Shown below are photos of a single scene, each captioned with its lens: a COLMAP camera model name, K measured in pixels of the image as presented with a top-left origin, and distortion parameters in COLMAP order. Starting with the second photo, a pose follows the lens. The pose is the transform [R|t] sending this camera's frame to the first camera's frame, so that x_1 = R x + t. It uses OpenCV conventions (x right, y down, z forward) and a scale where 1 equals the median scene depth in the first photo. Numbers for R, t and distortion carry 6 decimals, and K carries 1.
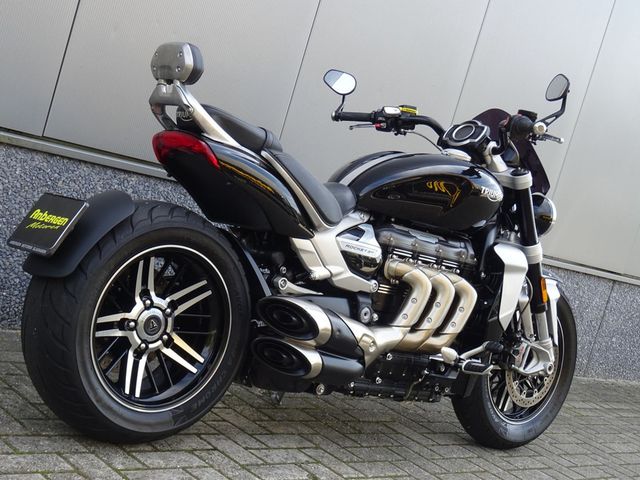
lens RADIAL K [[1089.9, 0, 320.0], [0, 1089.9, 240.0], [0, 0, 1]] dist [0.001027, 0.030231]
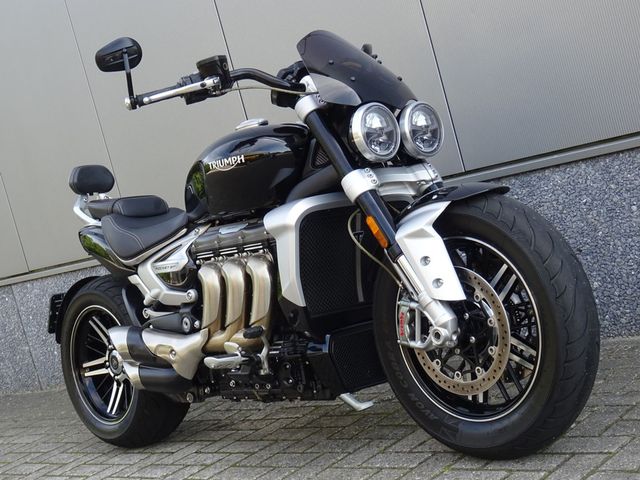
lens RADIAL K [[1089.9, 0, 320.0], [0, 1089.9, 240.0], [0, 0, 1]] dist [0.001027, 0.030231]
pose [[-0.143412, -0.194521, -0.970358, 1.046584], [0.161106, 0.962826, -0.216822, 0.235740], [0.976462, -0.187426, -0.106742, 1.232935]]
